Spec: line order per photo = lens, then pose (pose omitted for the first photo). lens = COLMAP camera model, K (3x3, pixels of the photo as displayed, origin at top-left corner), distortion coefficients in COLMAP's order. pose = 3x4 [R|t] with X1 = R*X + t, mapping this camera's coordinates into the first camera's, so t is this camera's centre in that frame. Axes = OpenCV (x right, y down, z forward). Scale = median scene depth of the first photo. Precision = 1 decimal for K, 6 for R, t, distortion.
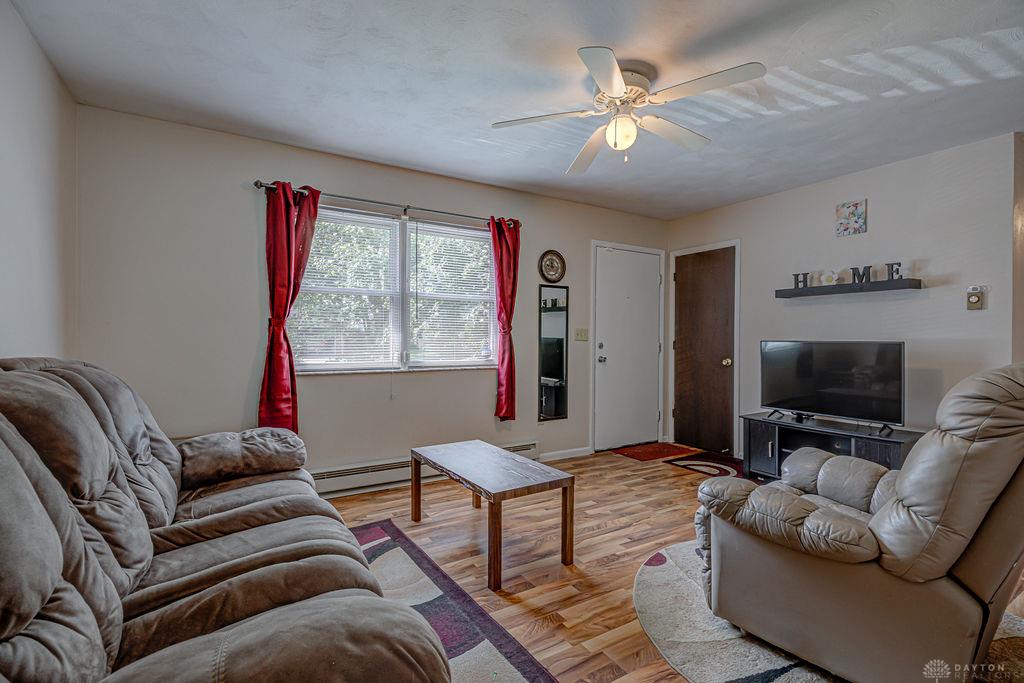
lens RADIAL K [[469.4, 0, 516.4], [0, 469.4, 336.0], [0, 0, 1]] dist [-0.003348, -0.000109]
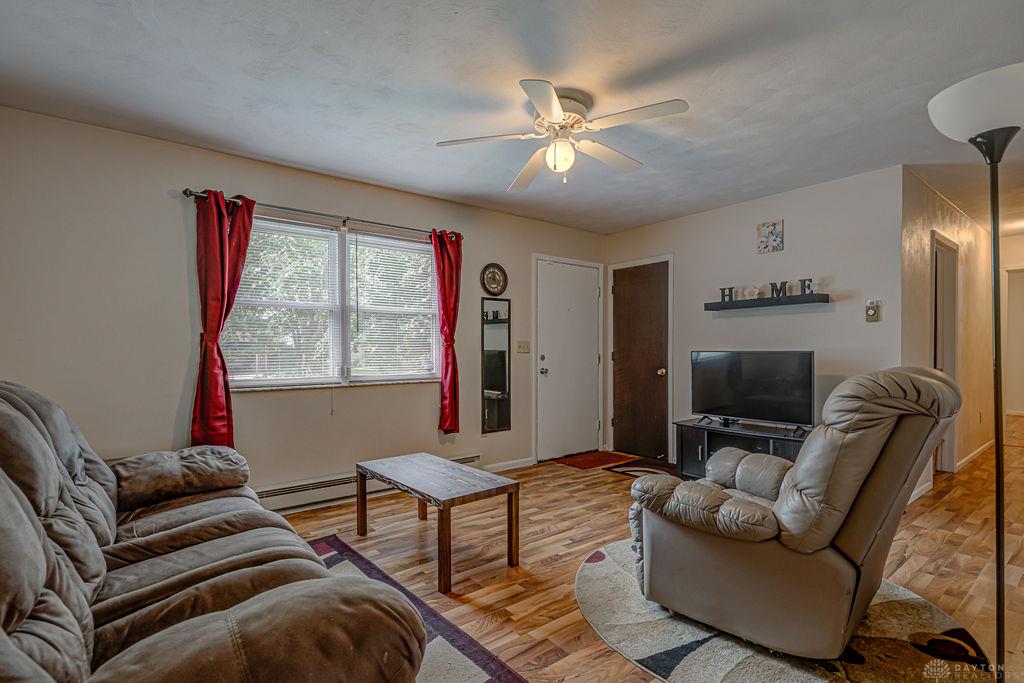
lens RADIAL K [[469.4, 0, 511.6], [0, 469.4, 350.5], [0, 0, 1]] dist [-0.003348, -0.000109]
pose [[0.993664, -0.009897, 0.111957, -0.009167], [0.009427, 0.999944, 0.004725, -0.000990], [-0.111998, -0.003639, 0.993702, -0.044688]]
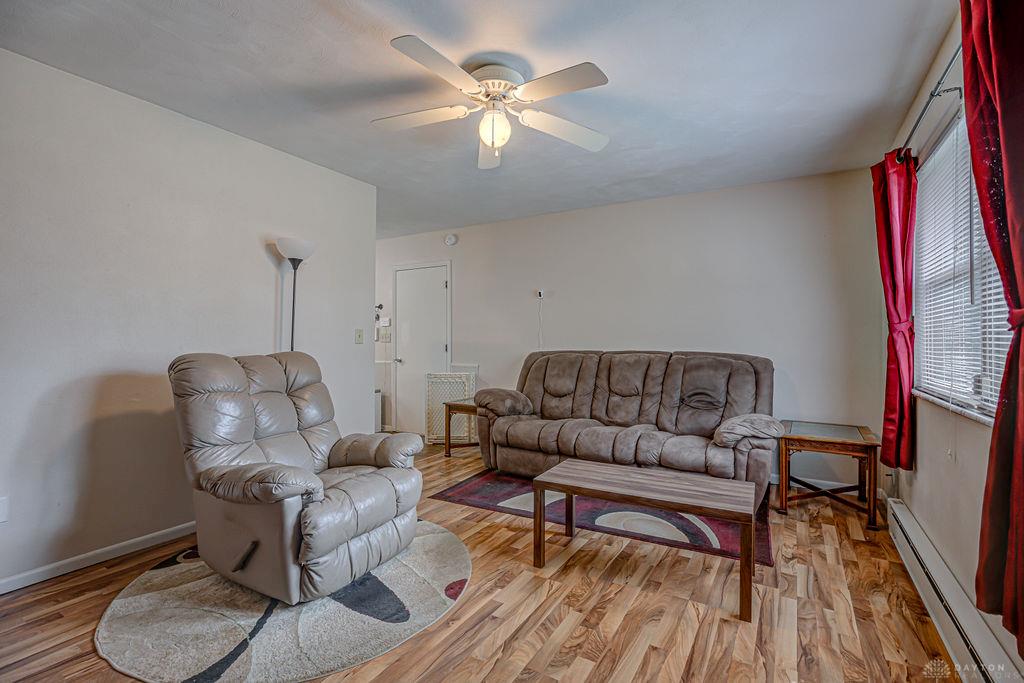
lens RADIAL K [[469.4, 0, 514.3], [0, 469.4, 339.7], [0, 0, 1]] dist [-0.003348, -0.000109]
pose [[-0.885711, -0.010348, -0.464122, 0.606728], [-0.007519, 0.999940, -0.007944, 0.008374], [0.464177, -0.003546, -0.885736, 1.809136]]
